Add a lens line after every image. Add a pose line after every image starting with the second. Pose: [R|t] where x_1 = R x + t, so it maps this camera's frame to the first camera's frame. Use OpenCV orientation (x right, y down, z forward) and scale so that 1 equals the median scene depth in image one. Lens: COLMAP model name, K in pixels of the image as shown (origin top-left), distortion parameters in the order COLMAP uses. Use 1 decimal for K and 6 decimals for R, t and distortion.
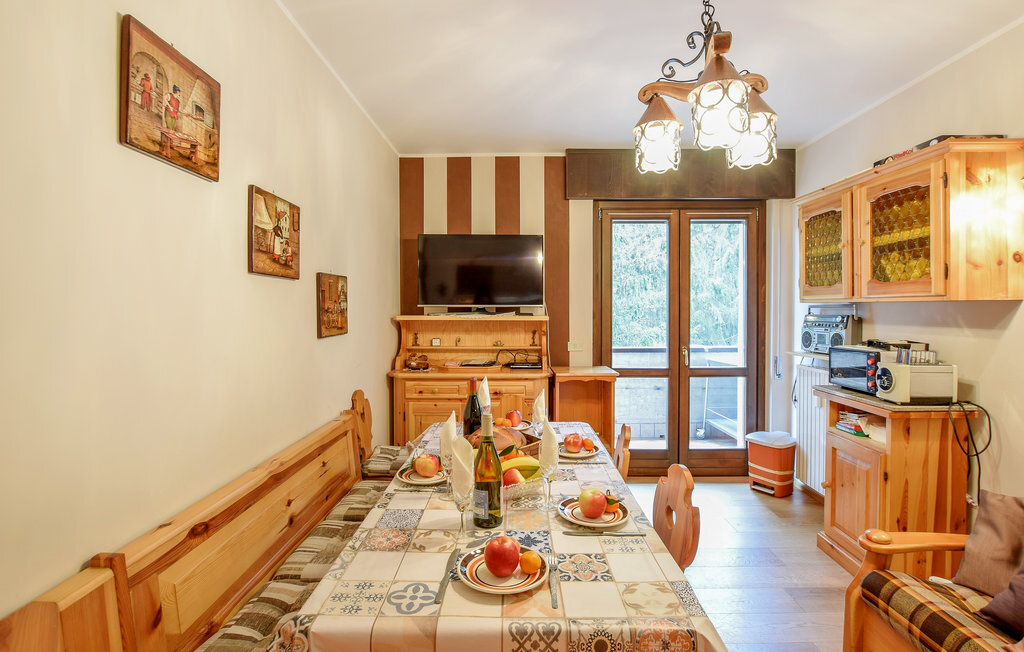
lens RADIAL K [[483.6, 0, 511.2], [0, 483.6, 314.7], [0, 0, 1]] dist [-0.005956, -0.000139]
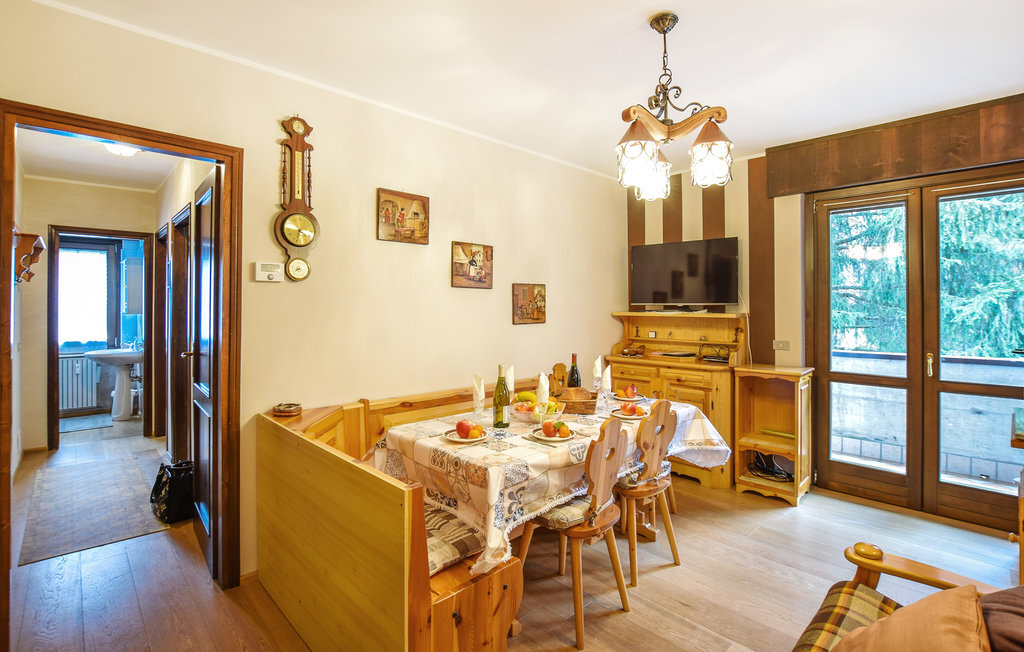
lens RADIAL K [[481.5, 0, 511.1], [0, 481.5, 304.9], [0, 0, 1]] dist [-0.002523, 0.000237]
pose [[0.699759, -0.000586, -0.714378, 0.747406], [-0.012116, 0.999846, -0.012688, 0.004619], [0.714276, 0.017534, 0.699645, -0.128729]]
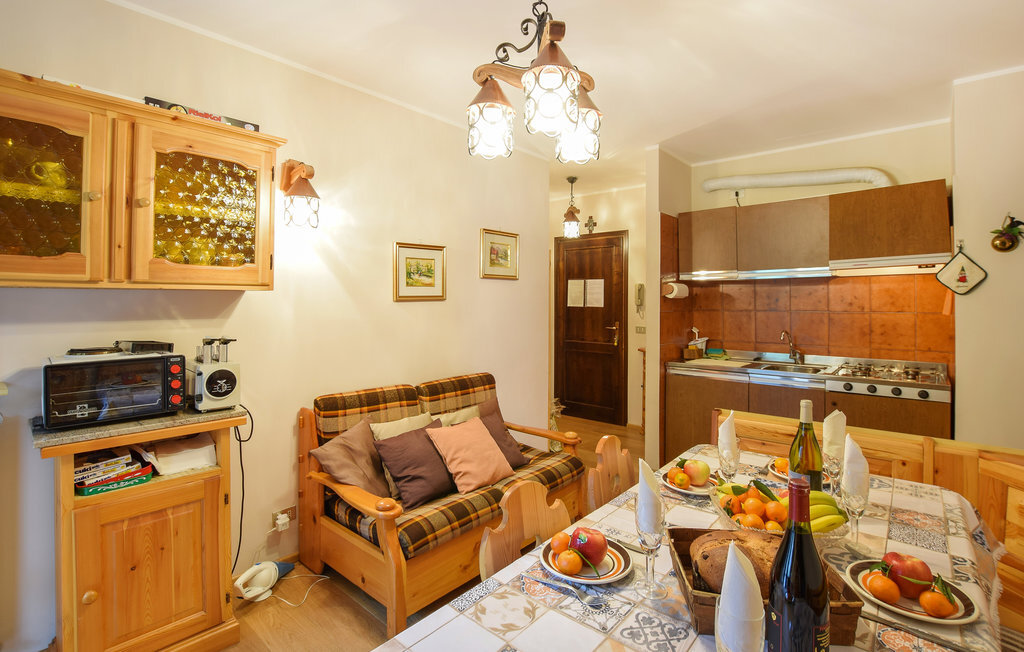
lens RADIAL K [[482.9, 0, 509.8], [0, 482.9, 296.4], [0, 0, 1]] dist [-0.032298, 0.000822]
pose [[-0.765729, 0.006337, 0.643132, -0.130549], [0.008515, 0.999964, 0.000285, -0.011669], [-0.643107, 0.005695, -0.765755, 1.303470]]
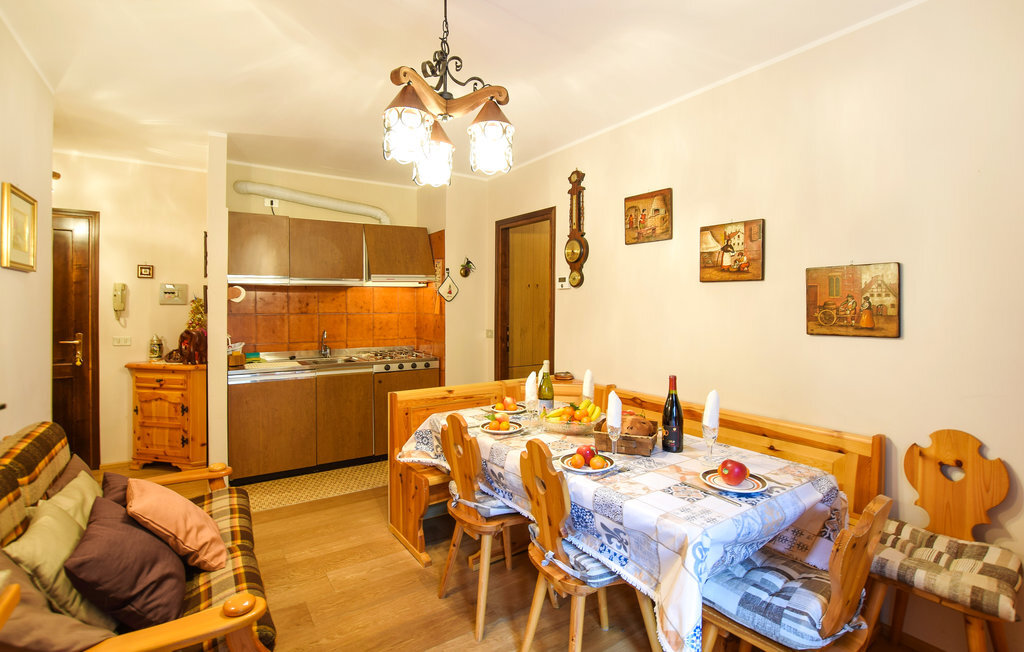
lens RADIAL K [[481.5, 0, 511.1], [0, 481.5, 304.9], [0, 0, 1]] dist [-0.002523, 0.000237]
pose [[-0.817893, -0.000318, -0.575371, 0.676700], [-0.009014, 0.999884, 0.012261, -0.018964], [0.575300, 0.015215, -0.817801, 1.466993]]
